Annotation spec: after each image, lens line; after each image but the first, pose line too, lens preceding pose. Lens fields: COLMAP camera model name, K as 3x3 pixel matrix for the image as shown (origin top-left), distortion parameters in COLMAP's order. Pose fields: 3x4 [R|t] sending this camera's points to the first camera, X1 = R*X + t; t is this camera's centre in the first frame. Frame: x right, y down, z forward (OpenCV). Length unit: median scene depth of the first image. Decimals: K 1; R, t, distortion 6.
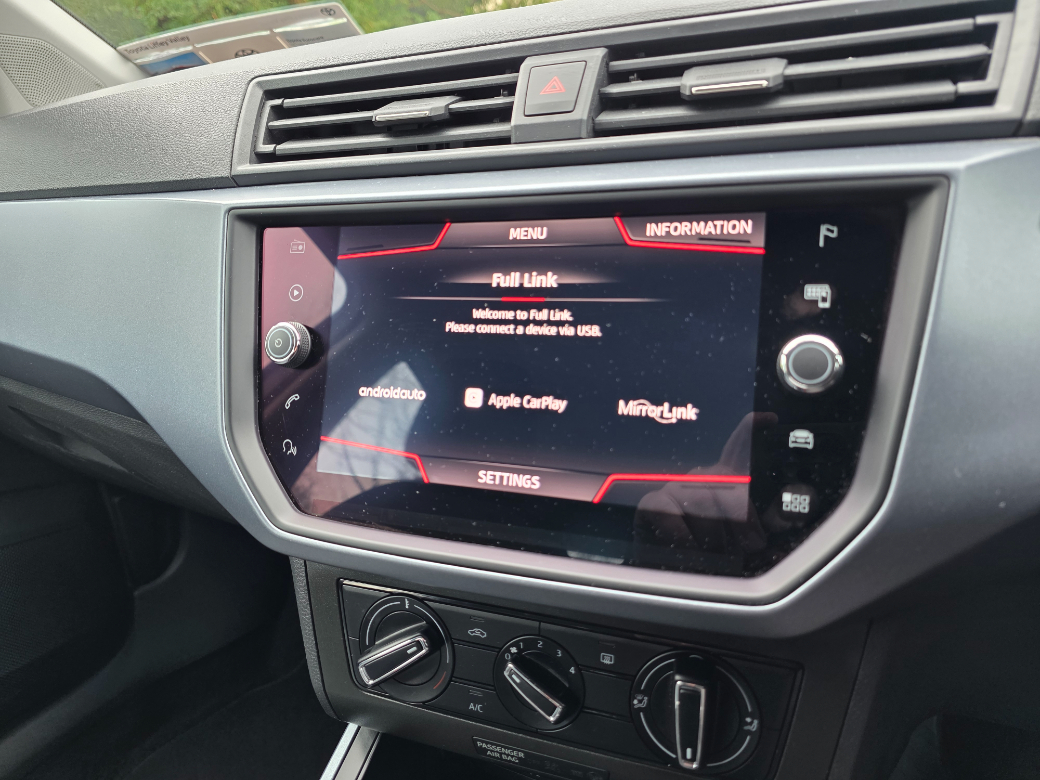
lens RADIAL K [[709.8, 0, 520.0], [0, 709.8, 390.0], [0, 0, 1]] dist [0.005264, -0.006187]
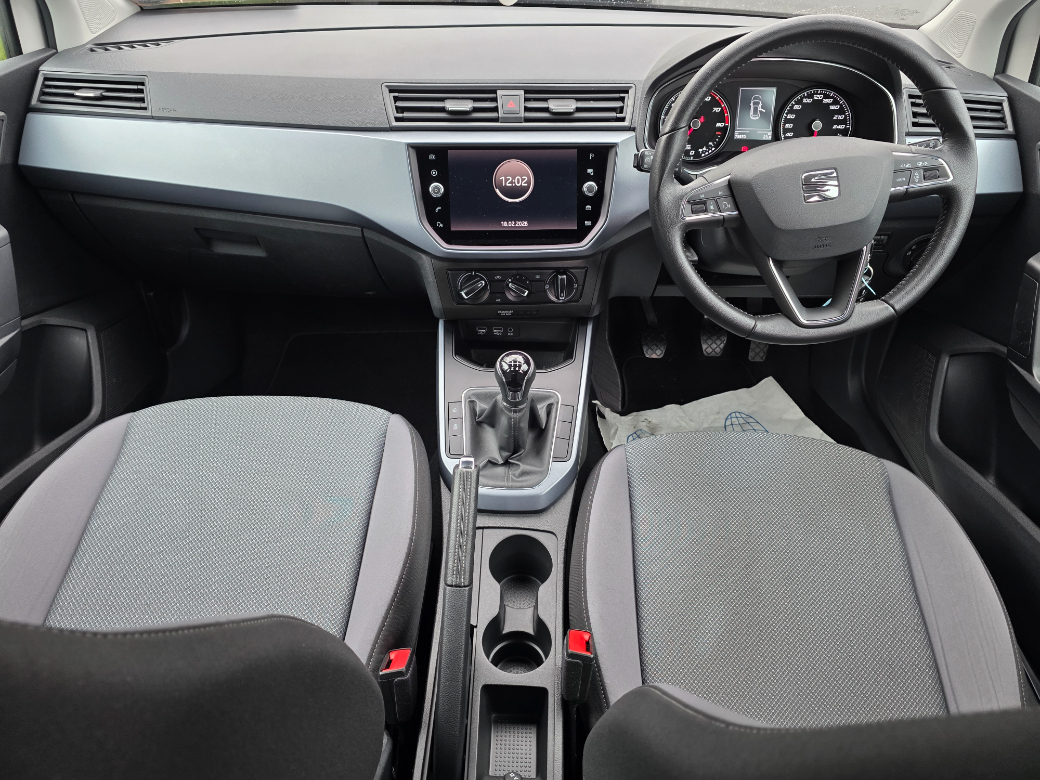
lens RADIAL K [[709.8, 0, 520.0], [0, 709.8, 390.0], [0, 0, 1]] dist [0.005264, -0.006187]
pose [[0.894057, -0.173429, 0.413019, -1.444357], [0.063316, 0.961682, 0.266758, -0.030345], [-0.443456, -0.212346, 0.870779, -2.070151]]
